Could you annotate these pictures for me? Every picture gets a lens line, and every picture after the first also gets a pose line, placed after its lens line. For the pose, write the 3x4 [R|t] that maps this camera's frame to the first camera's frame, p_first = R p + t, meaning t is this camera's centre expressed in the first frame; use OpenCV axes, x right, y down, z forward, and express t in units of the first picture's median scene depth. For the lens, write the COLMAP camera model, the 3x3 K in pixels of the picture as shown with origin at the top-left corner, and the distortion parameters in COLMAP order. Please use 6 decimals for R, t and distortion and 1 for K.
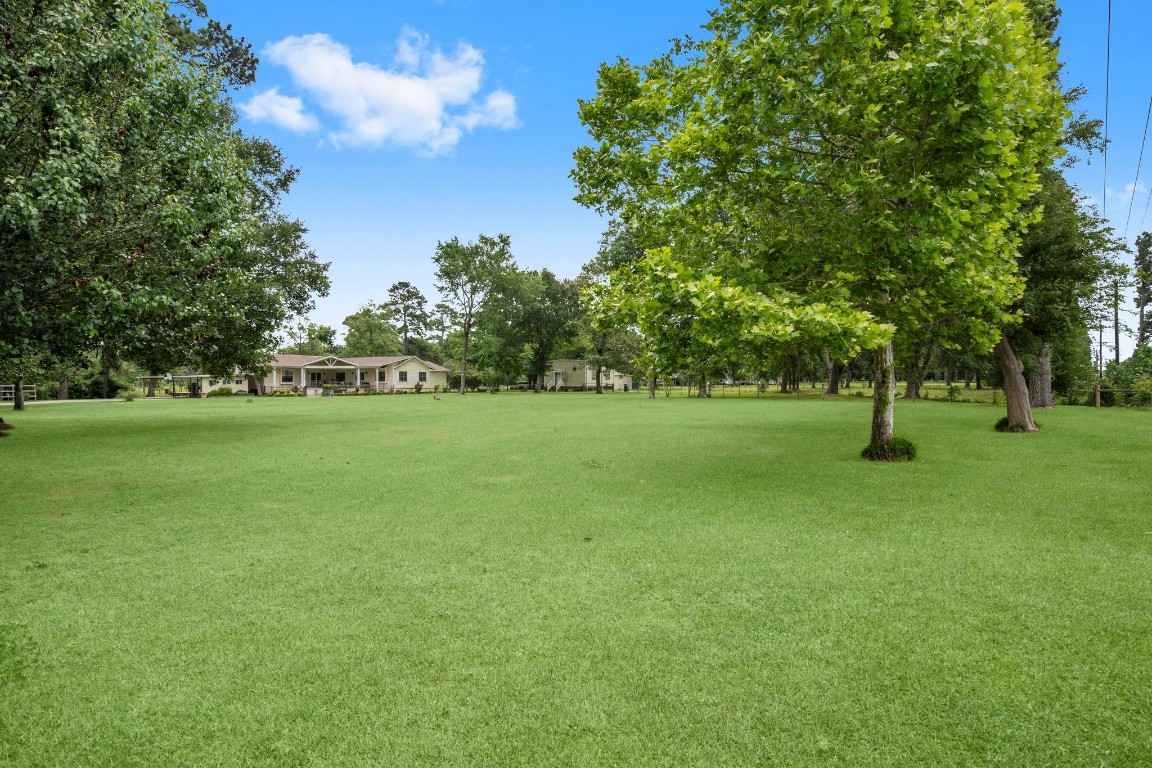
lens RADIAL K [[601.5, 0, 576.0], [0, 601.5, 384.0], [0, 0, 1]] dist [-0.004051, -0.000003]
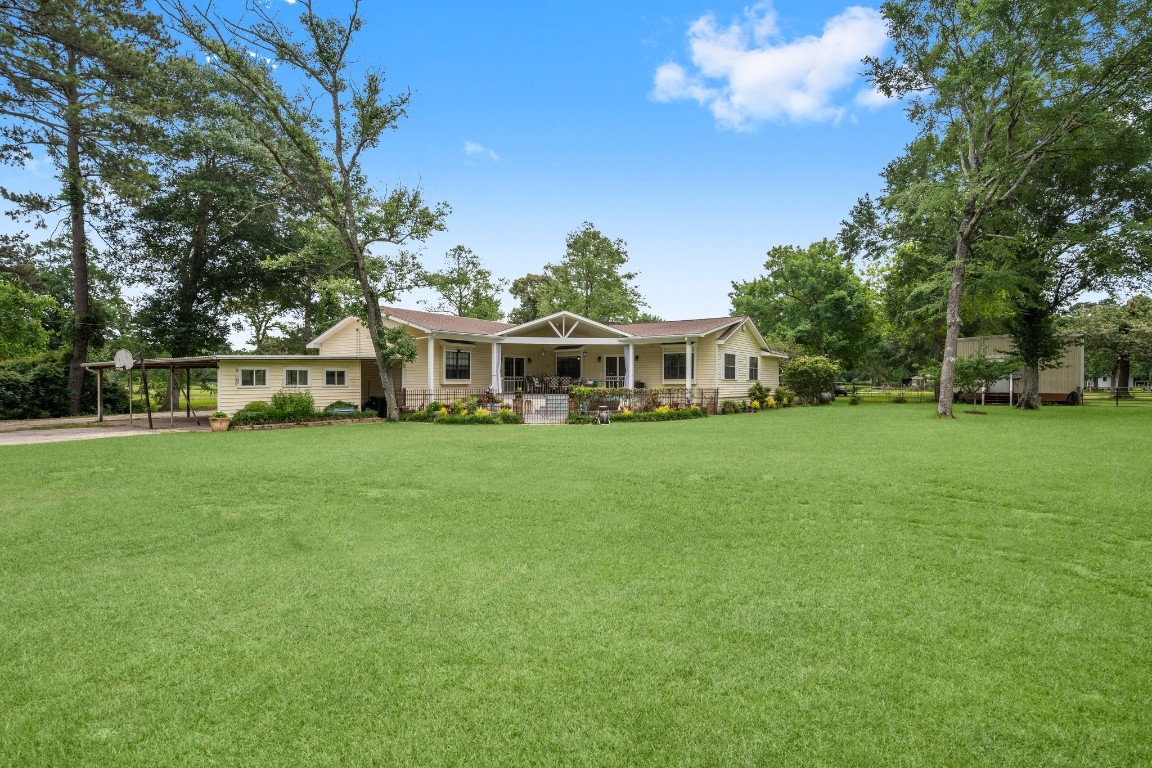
lens RADIAL K [[595.5, 0, 576.0], [0, 595.5, 384.0], [0, 0, 1]] dist [0.001114, -0.000044]
pose [[0.984051, 0.004369, -0.177836, -0.311644], [-0.005035, 0.999982, -0.003292, 0.000390], [0.177818, 0.004135, 0.984055, 0.587814]]
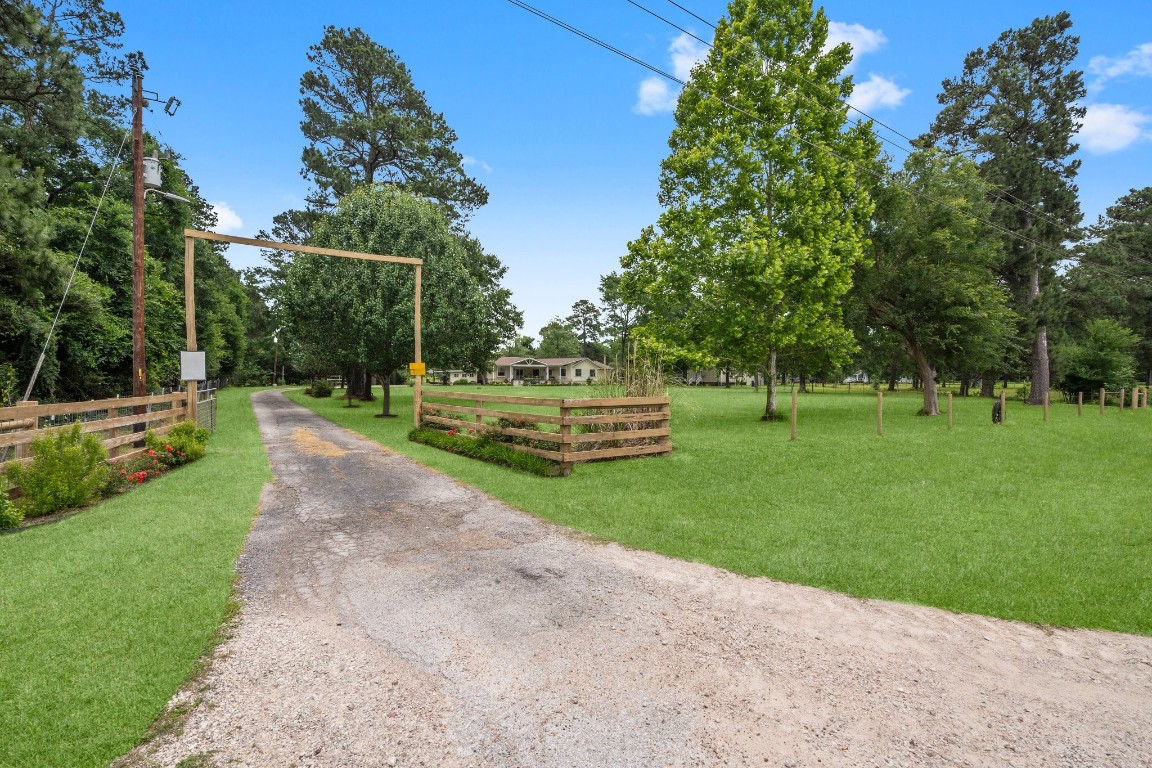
lens RADIAL K [[515.0, 0, 576.0], [0, 515.0, 384.0], [0, 0, 1]] dist [-0.001714, -0.000060]
pose [[0.953987, 0.017395, -0.299343, 0.058843], [-0.014199, 0.999817, 0.012850, -0.001836], [0.299512, -0.008008, 0.954059, -0.121413]]
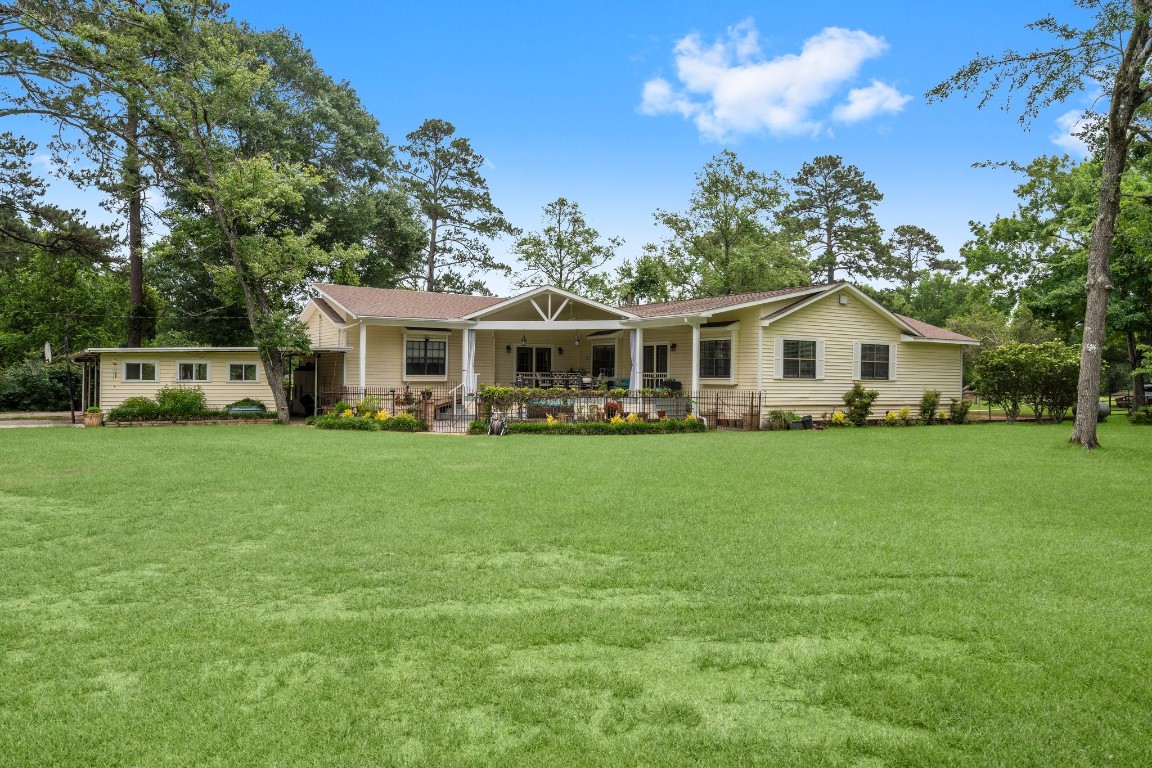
lens RADIAL K [[856.5, 0, 571.7], [0, 856.5, 352.6], [0, 0, 1]] dist [0.005862, 0.001190]
pose [[0.836273, -0.003573, -0.548302, -0.162737], [-0.017226, 0.999314, -0.032785, -0.001779], [0.548043, 0.036862, 0.835637, 0.621673]]
